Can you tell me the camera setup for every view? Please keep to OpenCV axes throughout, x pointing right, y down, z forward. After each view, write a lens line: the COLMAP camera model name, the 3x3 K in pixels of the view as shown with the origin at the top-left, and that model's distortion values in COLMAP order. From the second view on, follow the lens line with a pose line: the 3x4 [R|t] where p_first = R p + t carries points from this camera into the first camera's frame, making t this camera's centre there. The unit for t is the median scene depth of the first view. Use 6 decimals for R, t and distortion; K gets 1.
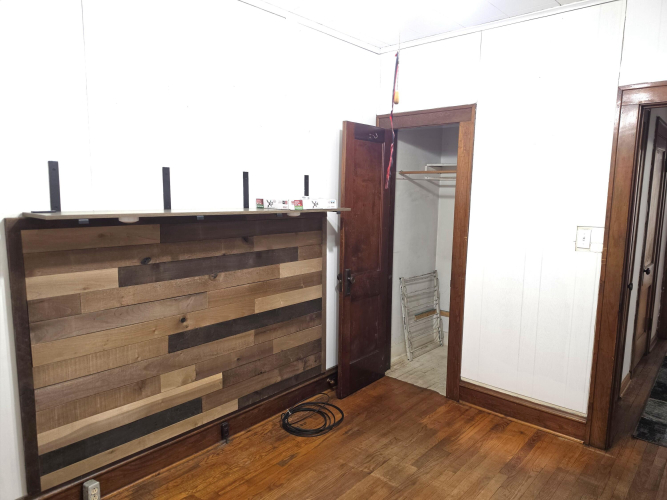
lens RADIAL K [[450.0, 0, 319.7], [0, 450.0, 254.0], [0, 0, 1]] dist [0.000969, 0.000525]
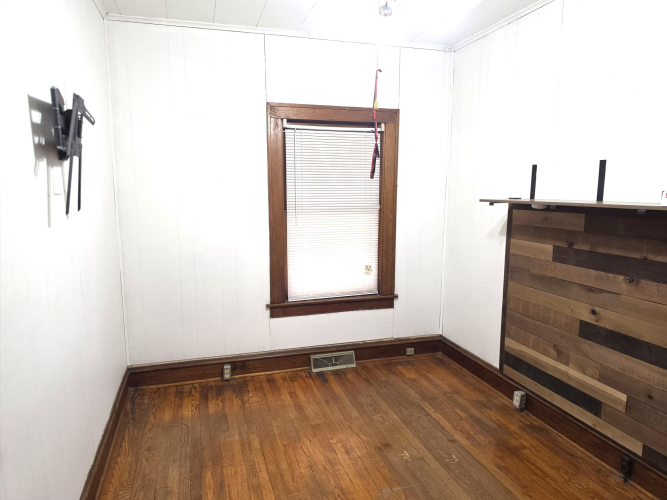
lens RADIAL K [[450.0, 0, 319.7], [0, 450.0, 254.0], [0, 0, 1]] dist [0.000969, 0.000525]
pose [[-0.525929, 0.122629, -0.841641, 0.867148], [-0.105842, 0.972423, 0.207824, -0.125593], [0.843917, 0.198382, -0.498446, 0.989258]]
